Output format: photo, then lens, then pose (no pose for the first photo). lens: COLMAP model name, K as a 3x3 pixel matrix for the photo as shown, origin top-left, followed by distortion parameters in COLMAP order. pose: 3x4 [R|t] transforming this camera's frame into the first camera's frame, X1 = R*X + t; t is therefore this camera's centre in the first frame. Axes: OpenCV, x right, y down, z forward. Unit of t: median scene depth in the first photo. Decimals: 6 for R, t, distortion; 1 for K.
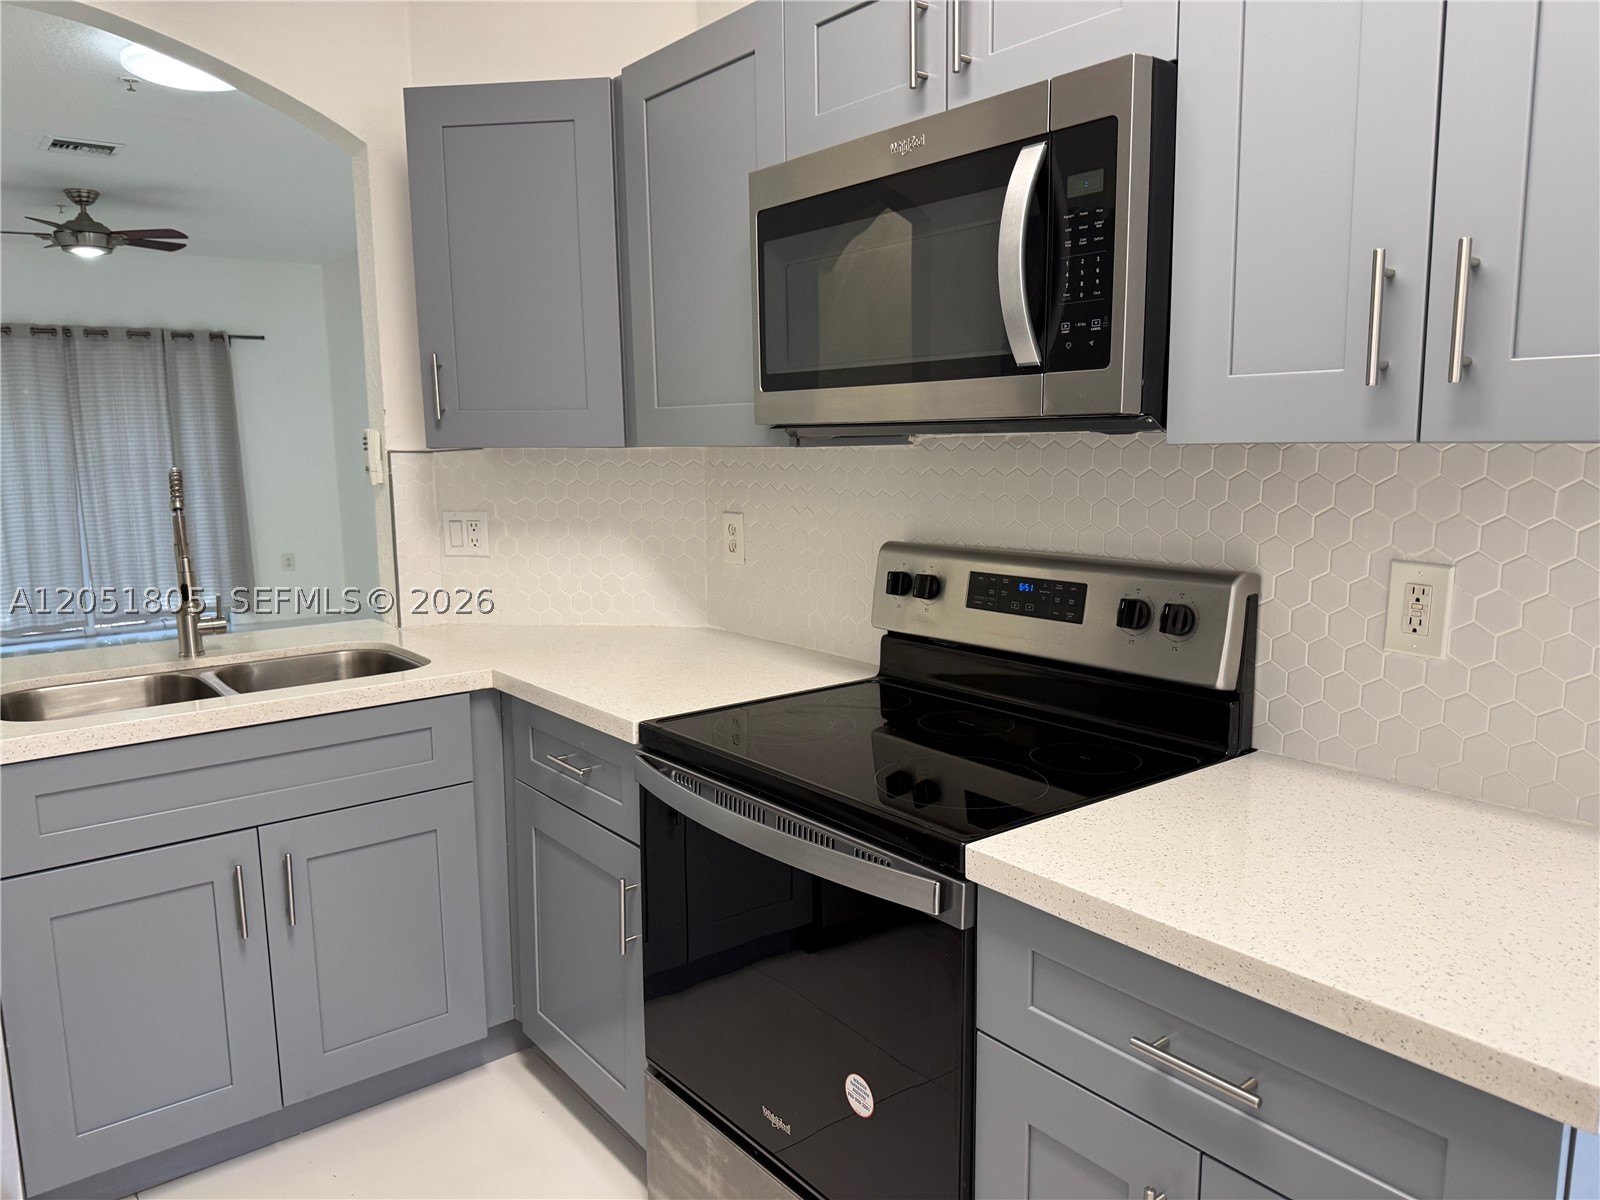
lens RADIAL K [[1127.1, 0, 790.8], [0, 1127.1, 596.7], [0, 0, 1]] dist [0.088700, -0.111087]
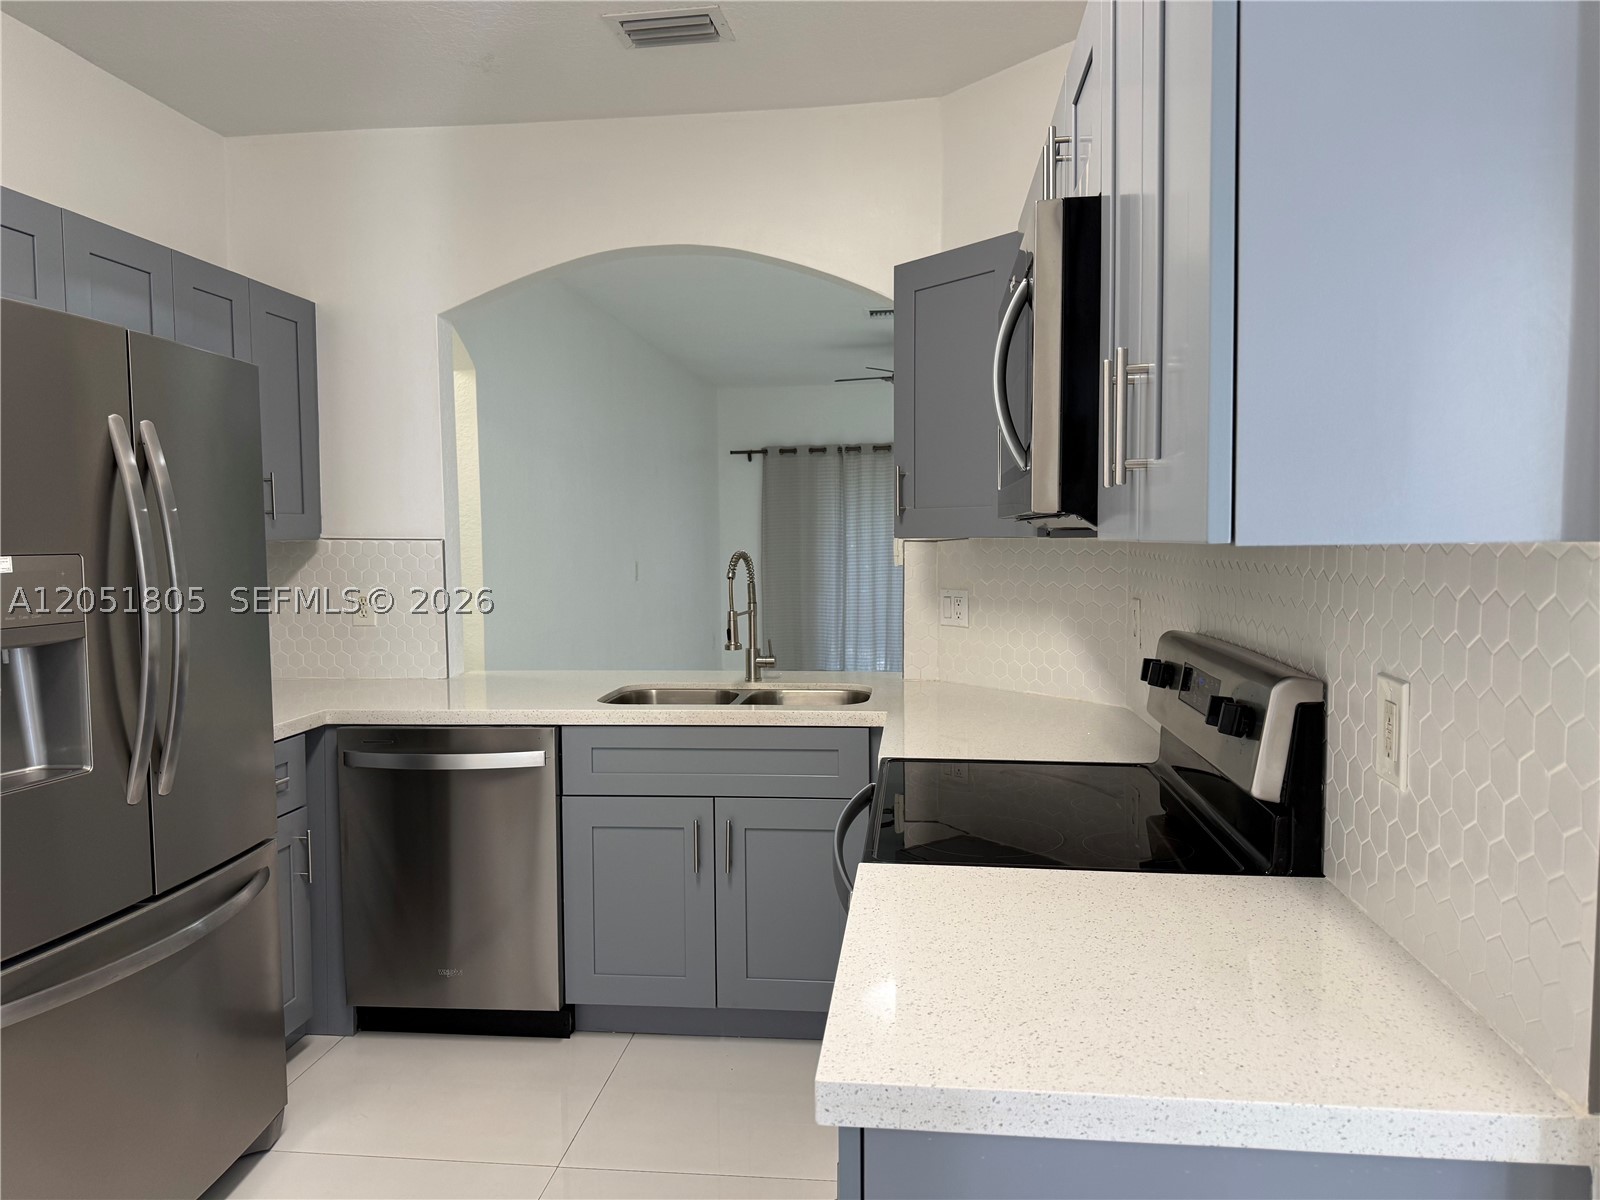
lens RADIAL K [[1127.1, 0, 790.8], [0, 1127.1, 596.7], [0, 0, 1]] dist [0.088700, -0.111087]
pose [[0.706887, 0.045888, -0.705836, 0.564023], [-0.100023, 0.994351, -0.035527, -0.008909], [0.700218, 0.095713, 0.707484, 0.034785]]
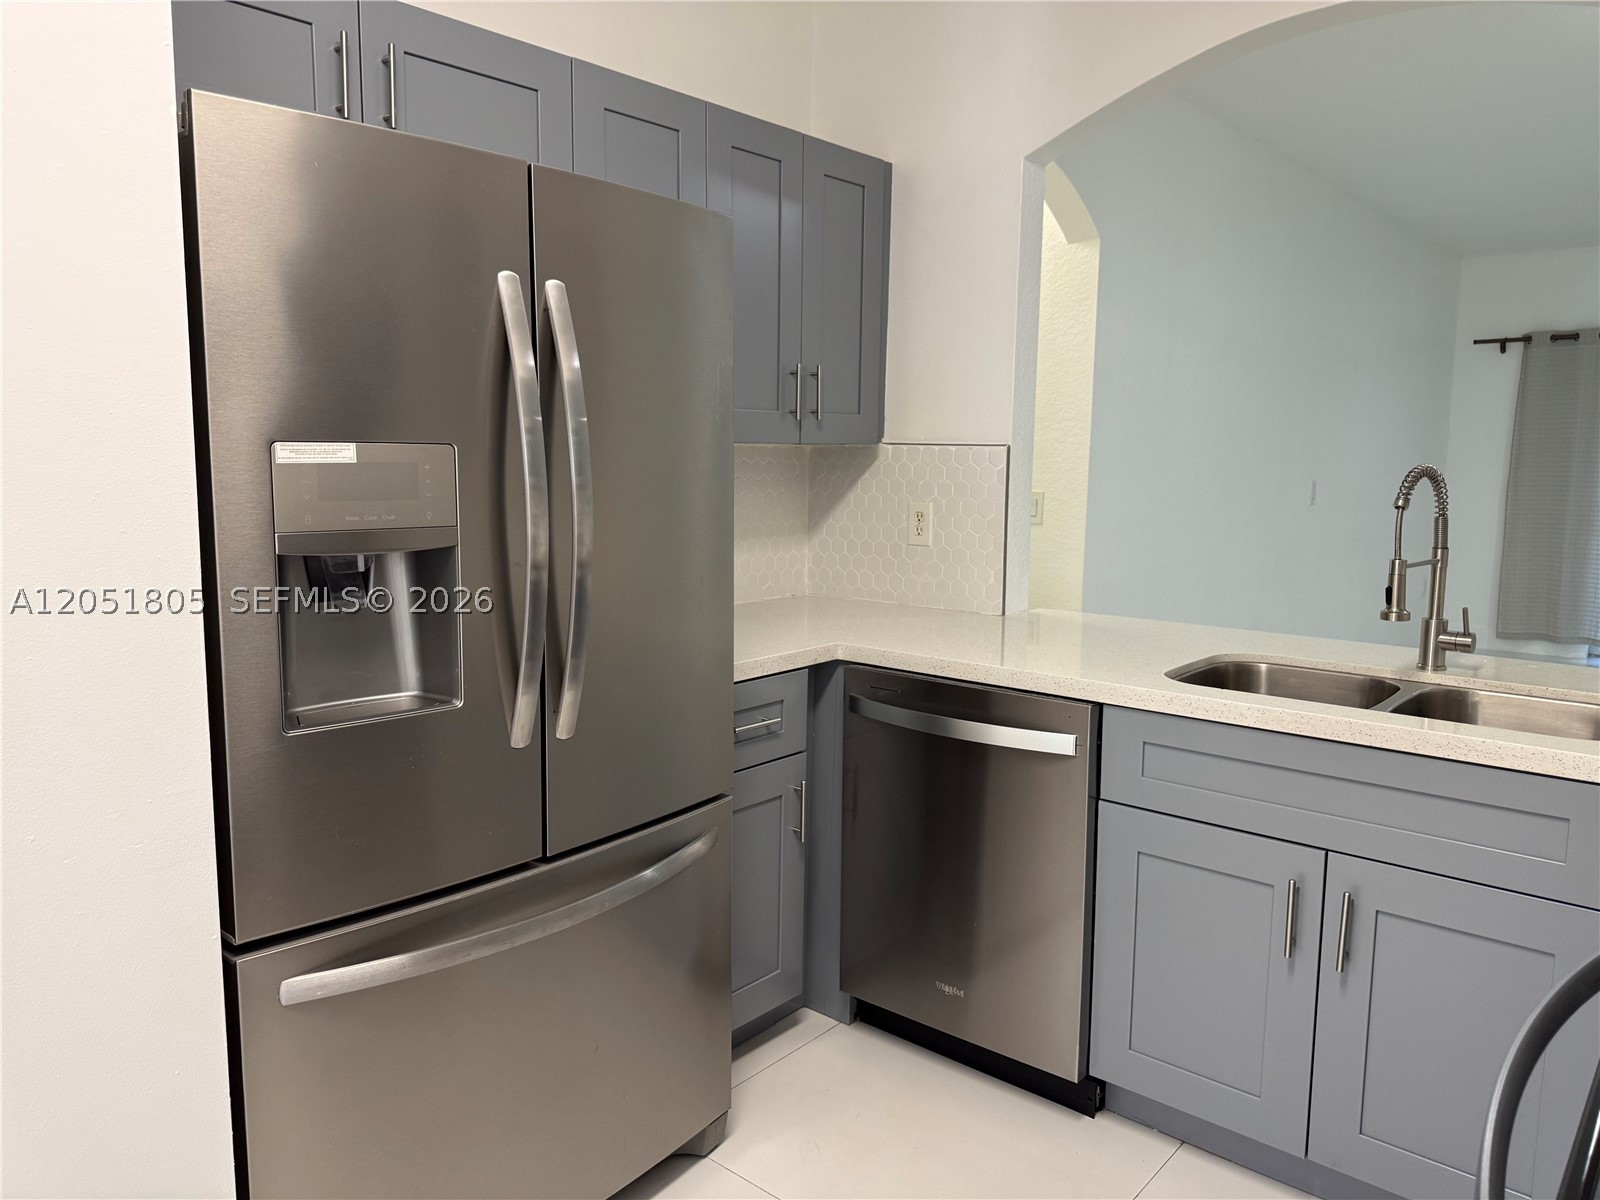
lens RADIAL K [[1127.1, 0, 790.8], [0, 1127.1, 596.7], [0, 0, 1]] dist [0.088700, -0.111087]
pose [[0.188402, 0.140208, -0.972032, 0.303008], [-0.150242, 0.982221, 0.112558, -0.036691], [0.970532, 0.124834, 0.206118, 0.347018]]
